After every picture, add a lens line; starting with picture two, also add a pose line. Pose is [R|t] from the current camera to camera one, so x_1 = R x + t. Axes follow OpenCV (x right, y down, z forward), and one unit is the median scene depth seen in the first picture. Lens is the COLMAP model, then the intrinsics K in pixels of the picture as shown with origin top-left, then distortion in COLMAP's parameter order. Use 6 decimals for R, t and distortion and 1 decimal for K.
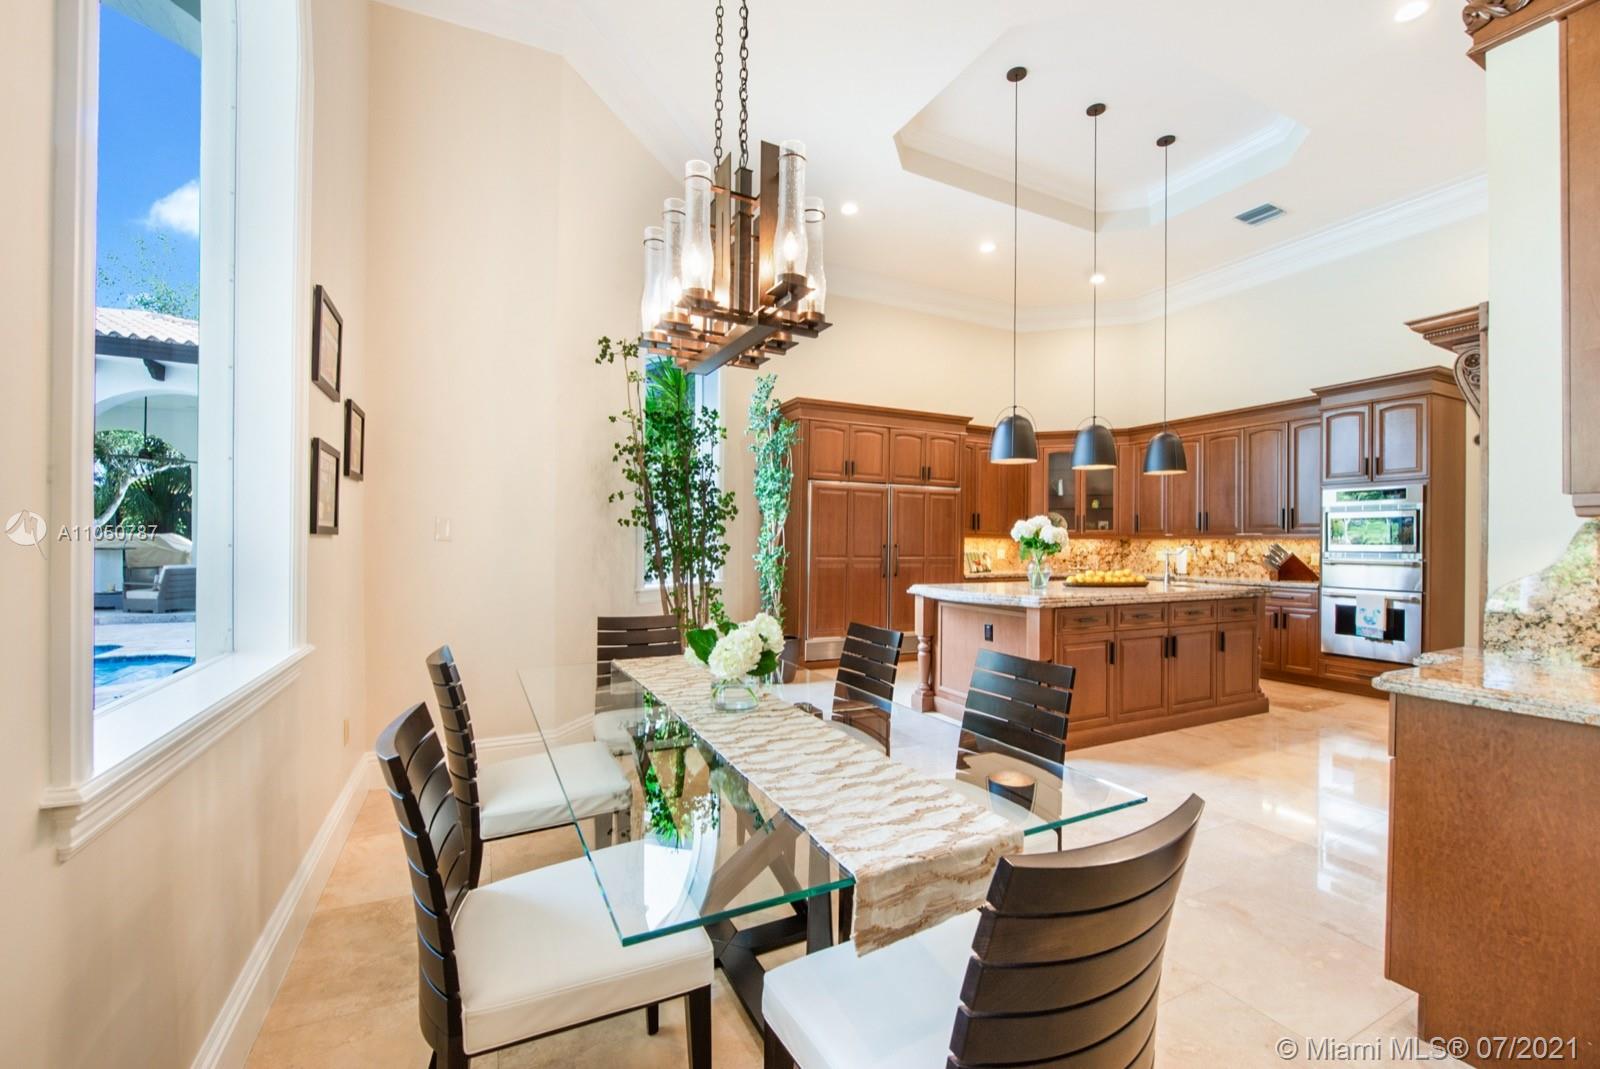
lens RADIAL K [[655.0, 0, 801.3], [0, 655.0, 537.6], [0, 0, 1]] dist [-0.013518, -0.000010]
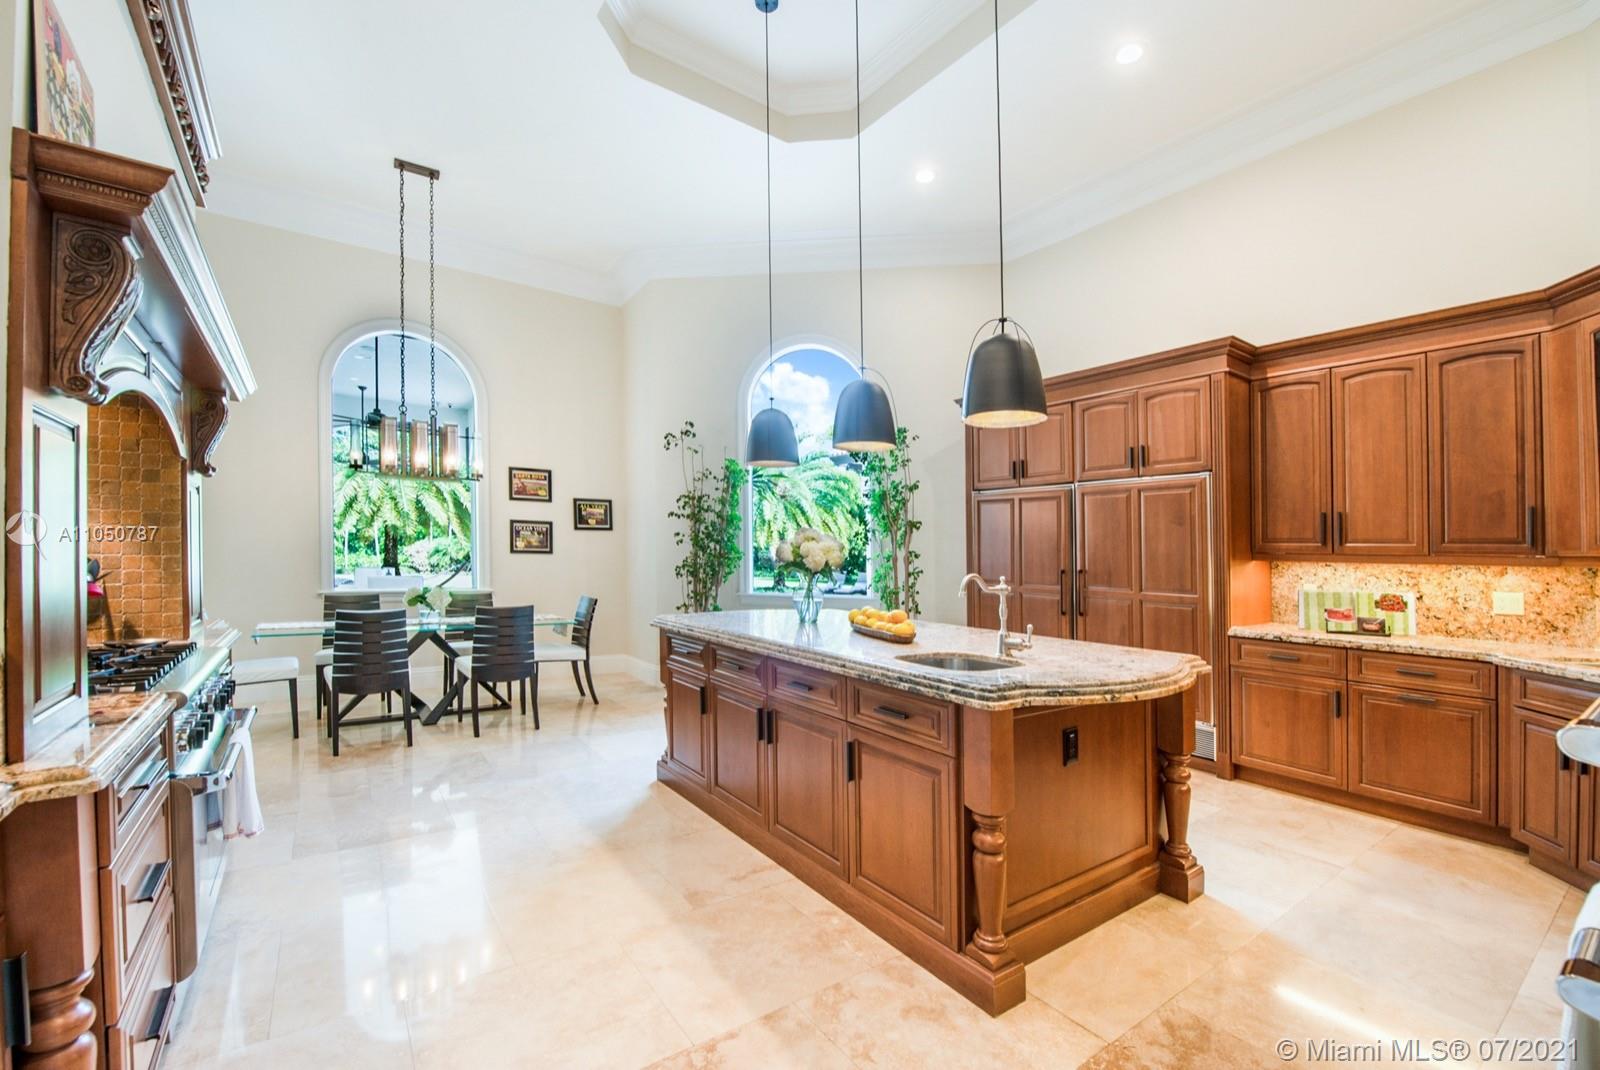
lens RADIAL K [[677.8, 0, 800.8], [0, 677.8, 546.2], [0, 0, 1]] dist [-0.000365, -0.000019]
pose [[0.160286, -0.005531, -0.987055, 0.812664], [-0.009777, 0.999926, -0.007191, -0.005171], [0.987022, 0.010803, 0.160220, 0.604551]]
